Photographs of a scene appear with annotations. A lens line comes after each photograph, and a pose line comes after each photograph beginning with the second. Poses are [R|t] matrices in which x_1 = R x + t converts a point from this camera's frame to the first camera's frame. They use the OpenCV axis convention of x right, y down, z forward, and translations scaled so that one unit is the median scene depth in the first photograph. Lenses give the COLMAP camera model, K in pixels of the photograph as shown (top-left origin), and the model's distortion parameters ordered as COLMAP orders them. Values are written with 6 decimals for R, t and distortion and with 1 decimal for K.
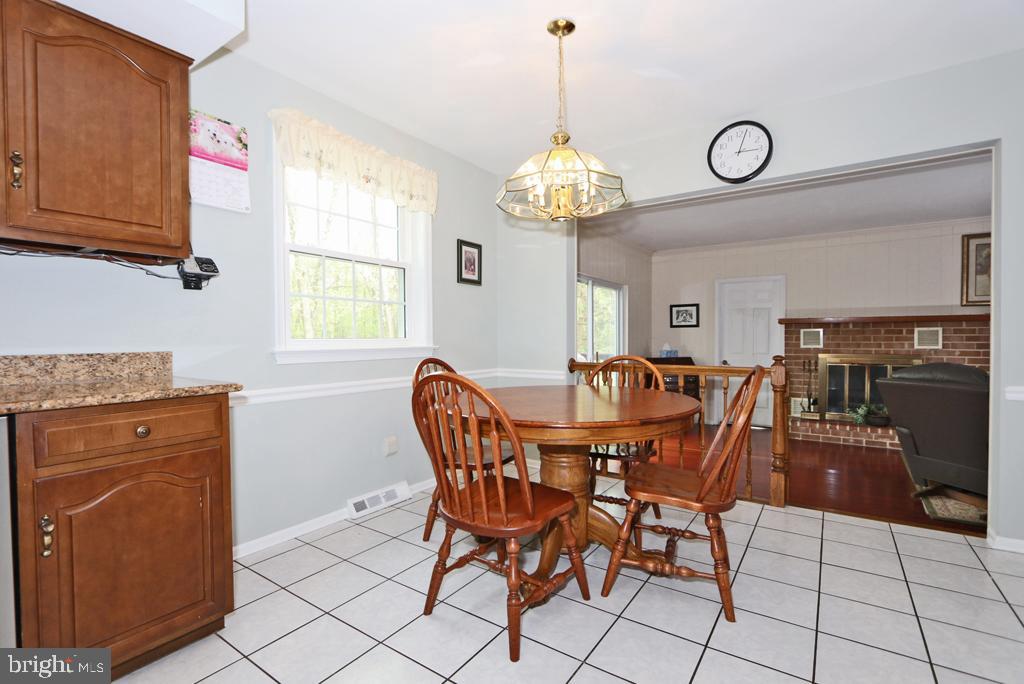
lens RADIAL K [[475.1, 0, 503.7], [0, 475.1, 345.8], [0, 0, 1]] dist [-0.011192, 0.000631]
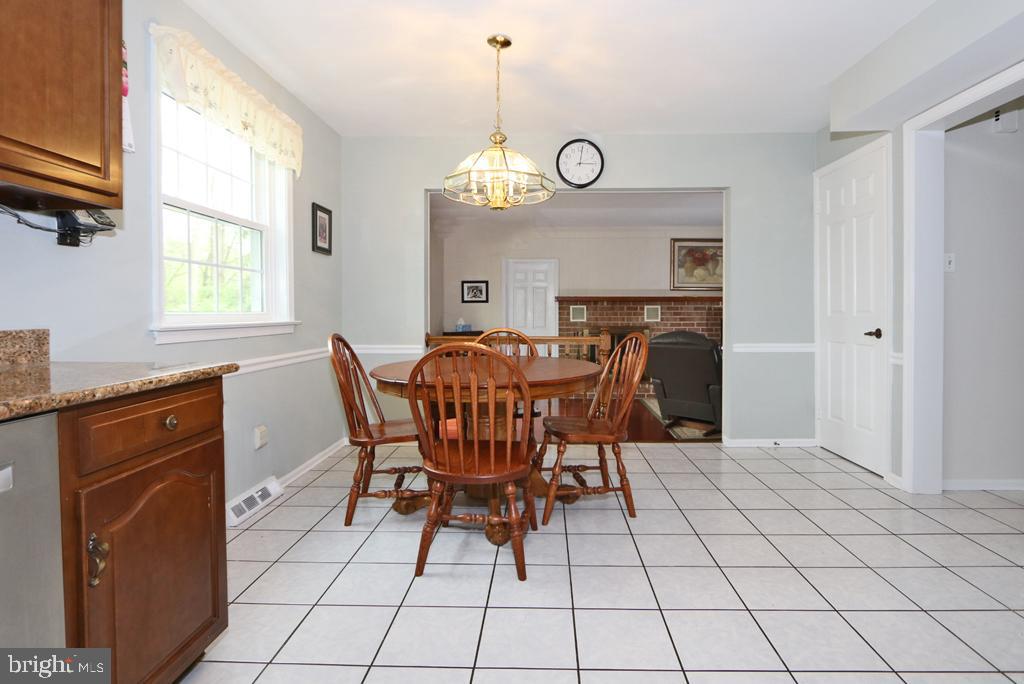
lens RADIAL K [[517.2, 0, 533.8], [0, 517.2, 317.8], [0, 0, 1]] dist [-0.003321, 0.000401]
pose [[0.830940, -0.002263, 0.556357, -0.348435], [0.006085, 0.999969, -0.005021, 0.002164], [-0.556329, 0.007558, 0.830928, -0.056992]]
